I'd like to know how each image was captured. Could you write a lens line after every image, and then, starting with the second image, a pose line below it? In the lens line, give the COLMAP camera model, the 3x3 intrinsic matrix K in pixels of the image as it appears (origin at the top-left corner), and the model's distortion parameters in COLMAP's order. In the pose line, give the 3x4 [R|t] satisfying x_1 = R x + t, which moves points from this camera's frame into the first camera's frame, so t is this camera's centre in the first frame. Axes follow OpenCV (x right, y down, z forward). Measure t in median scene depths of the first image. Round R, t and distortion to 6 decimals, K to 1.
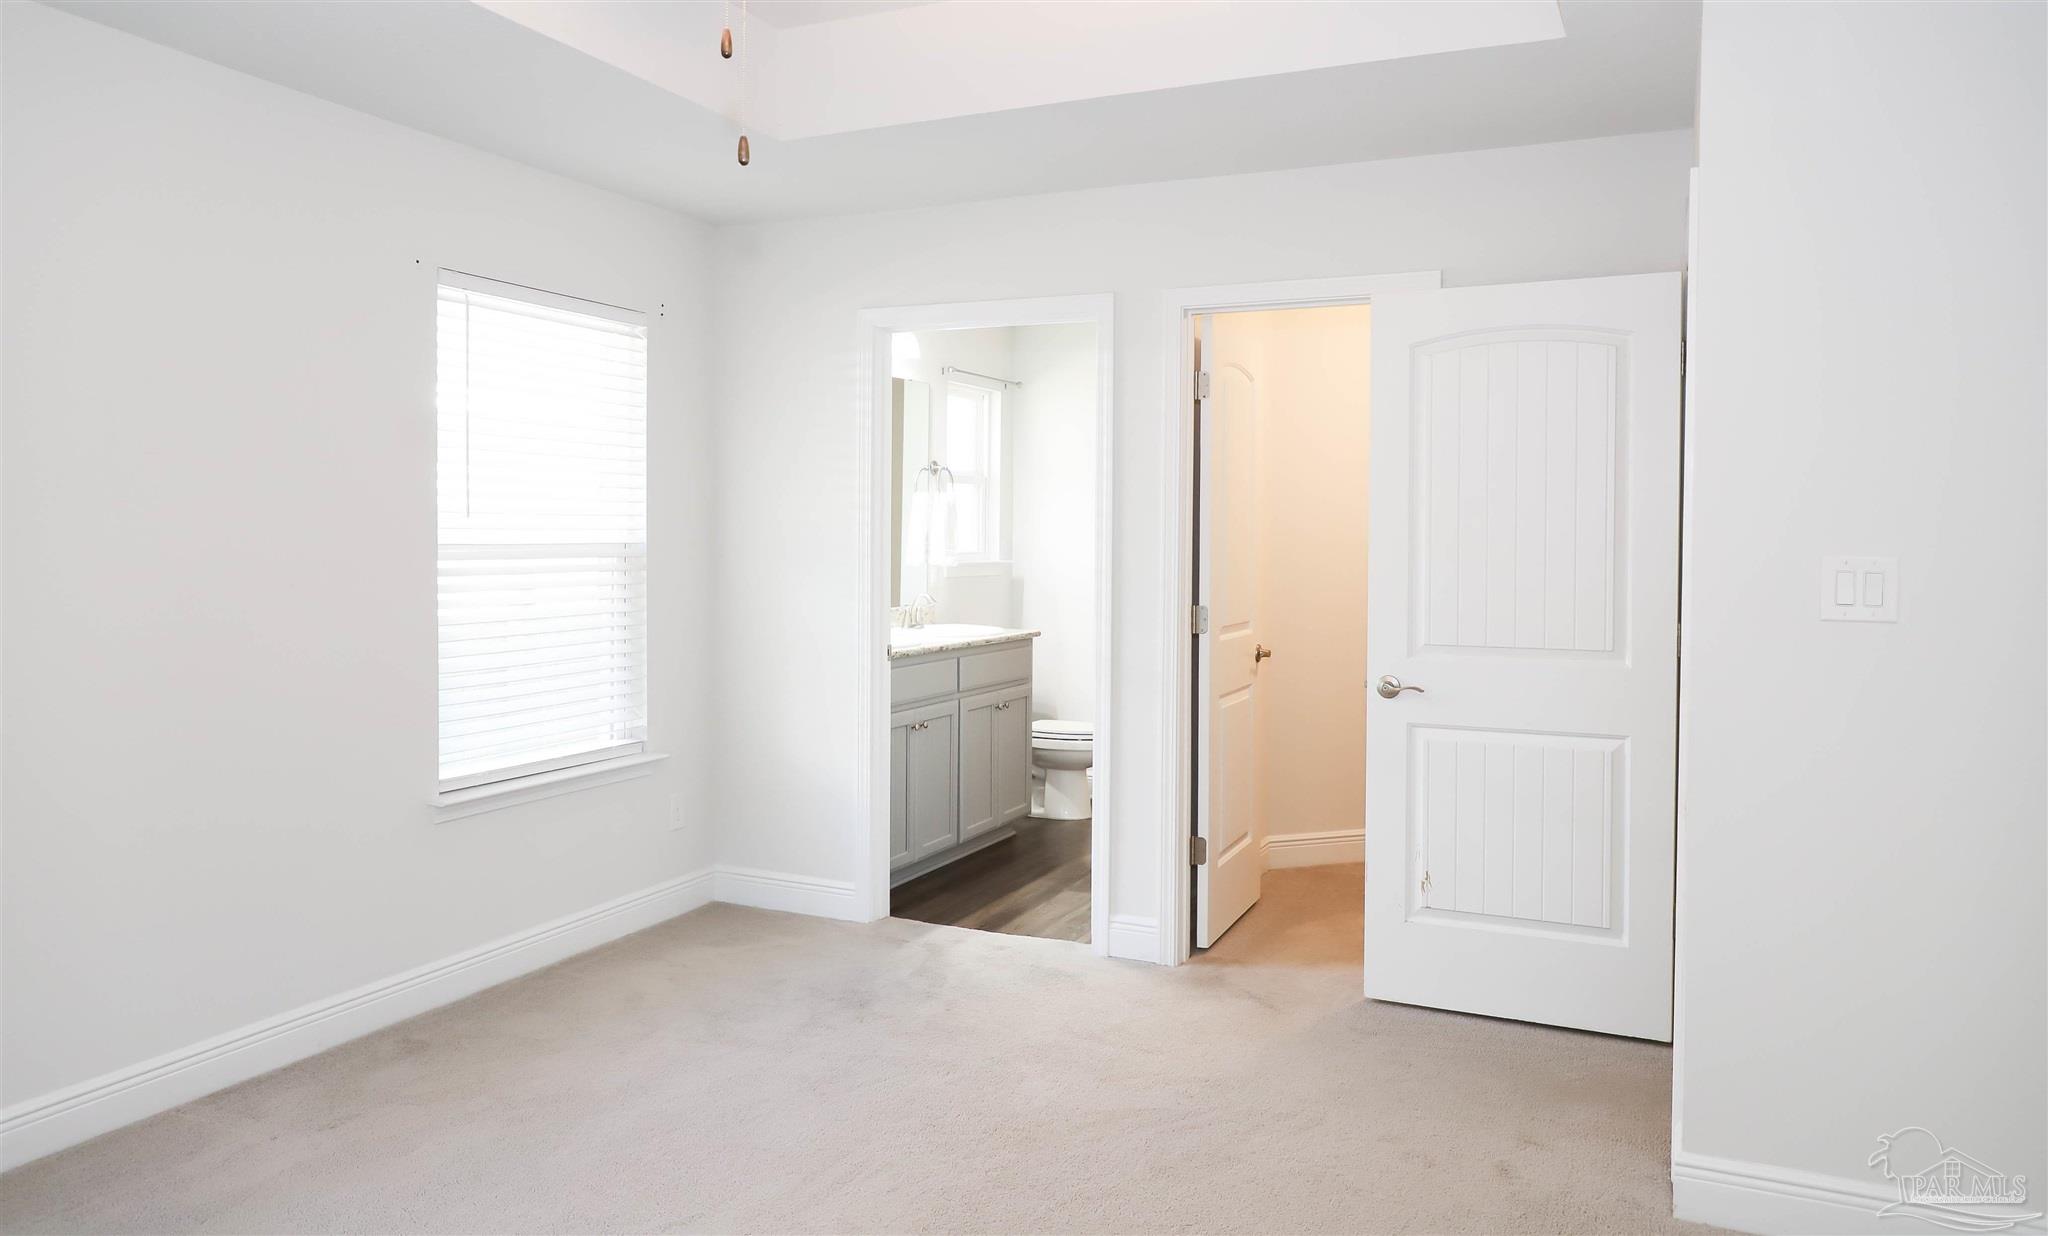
lens RADIAL K [[1398.3, 0, 1025.2], [0, 1398.3, 554.8], [0, 0, 1]] dist [-0.000597, -0.000219]
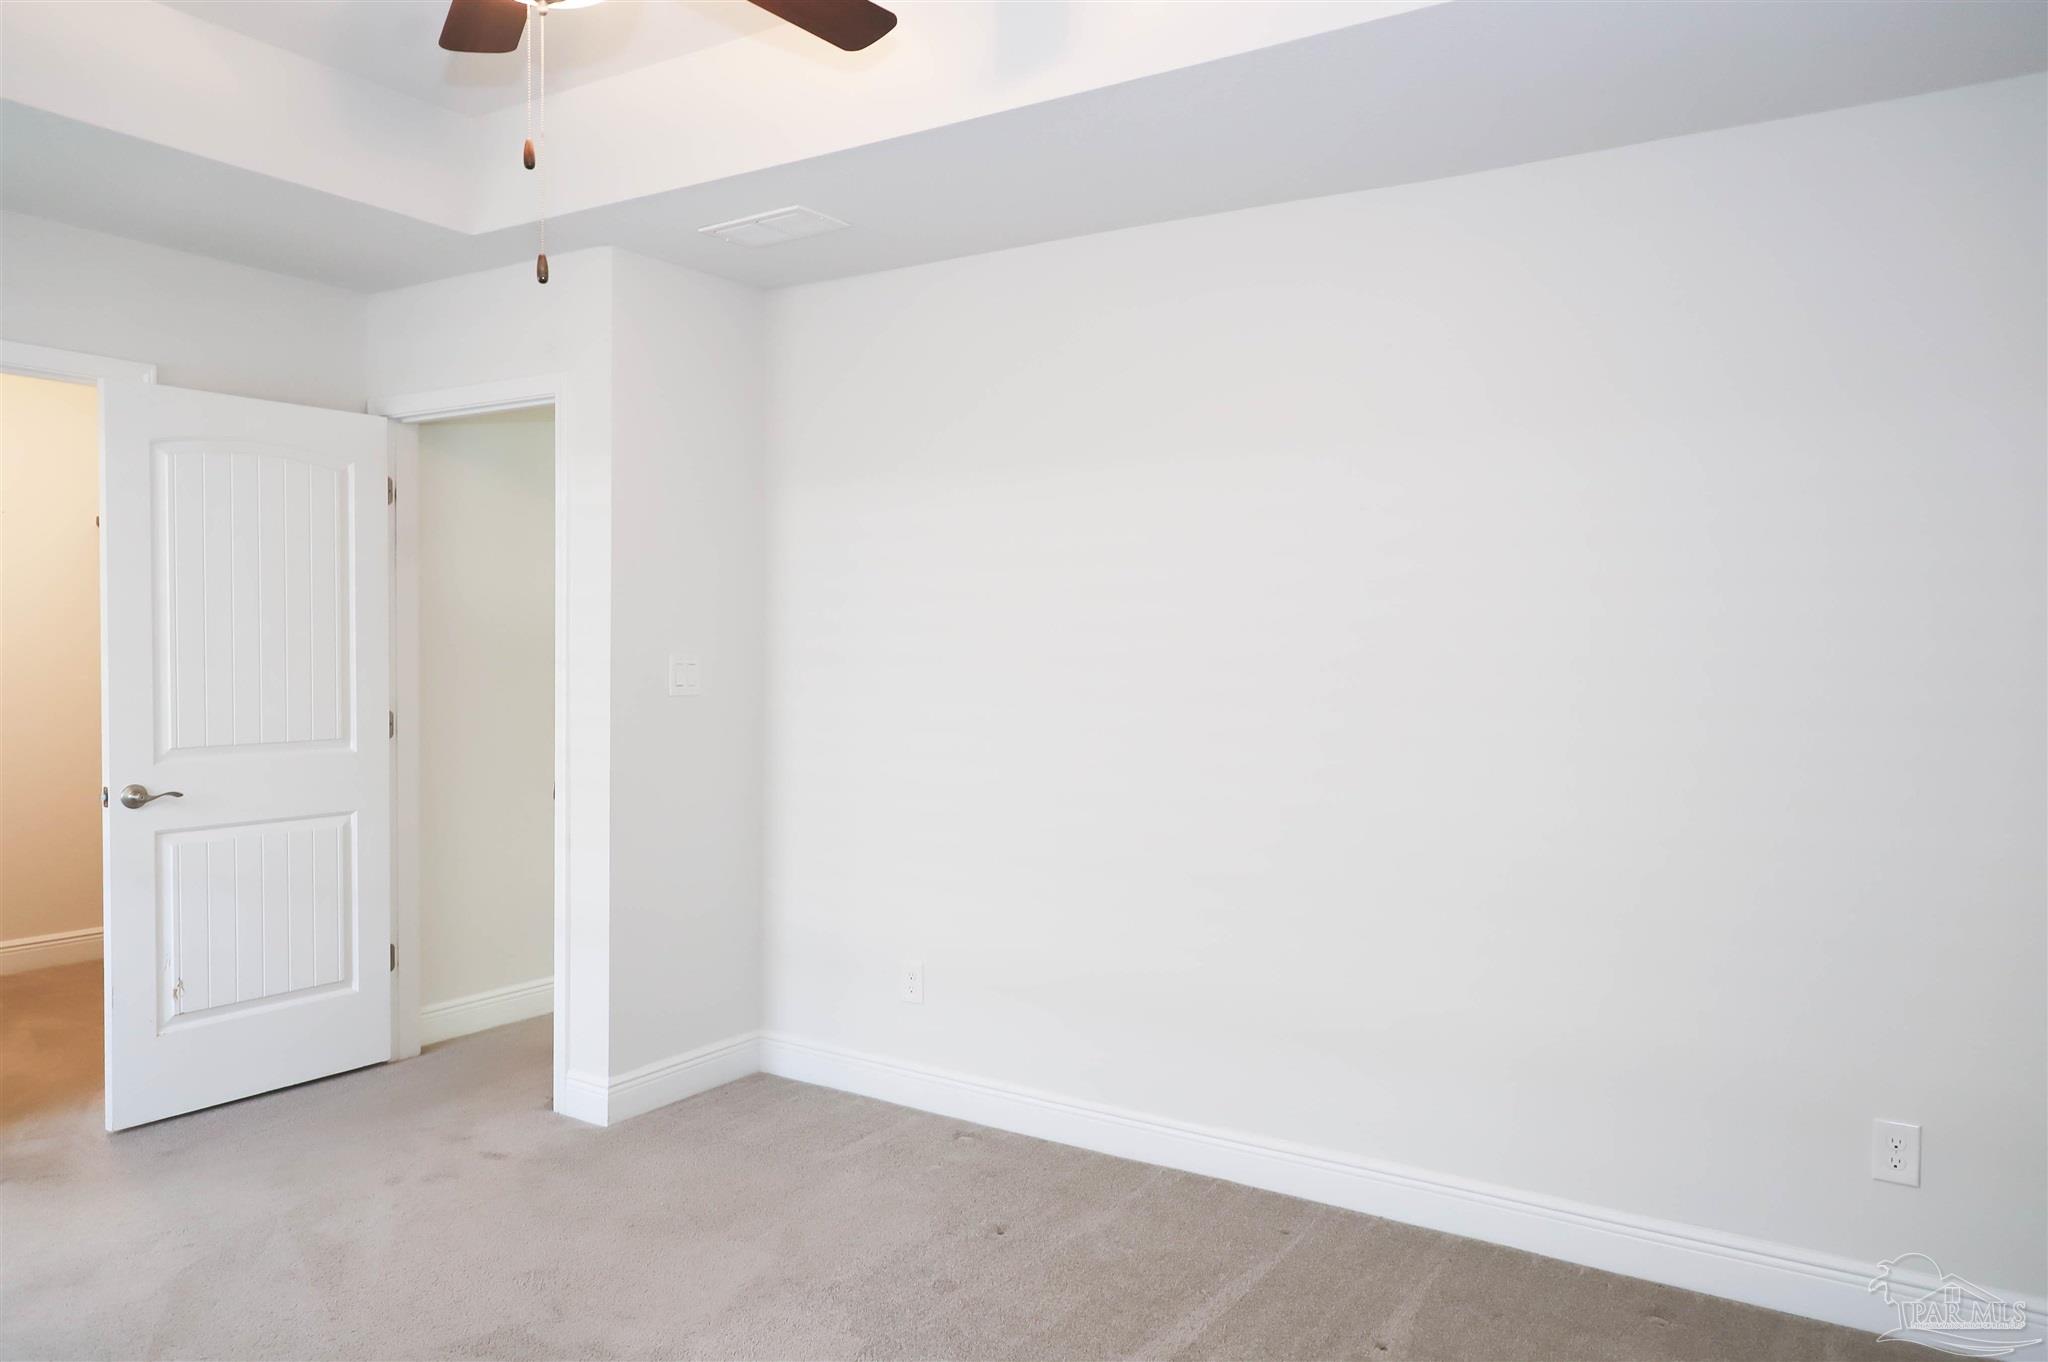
lens RADIAL K [[1397.0, 0, 1024.0], [0, 1397.0, 681.0], [0, 0, 1]] dist [-0.002244, -0.001352]
pose [[0.152749, -0.034958, 0.987646, -0.621892], [0.008790, 0.999383, 0.034014, -0.012319], [-0.988226, 0.003485, 0.152962, 0.273404]]
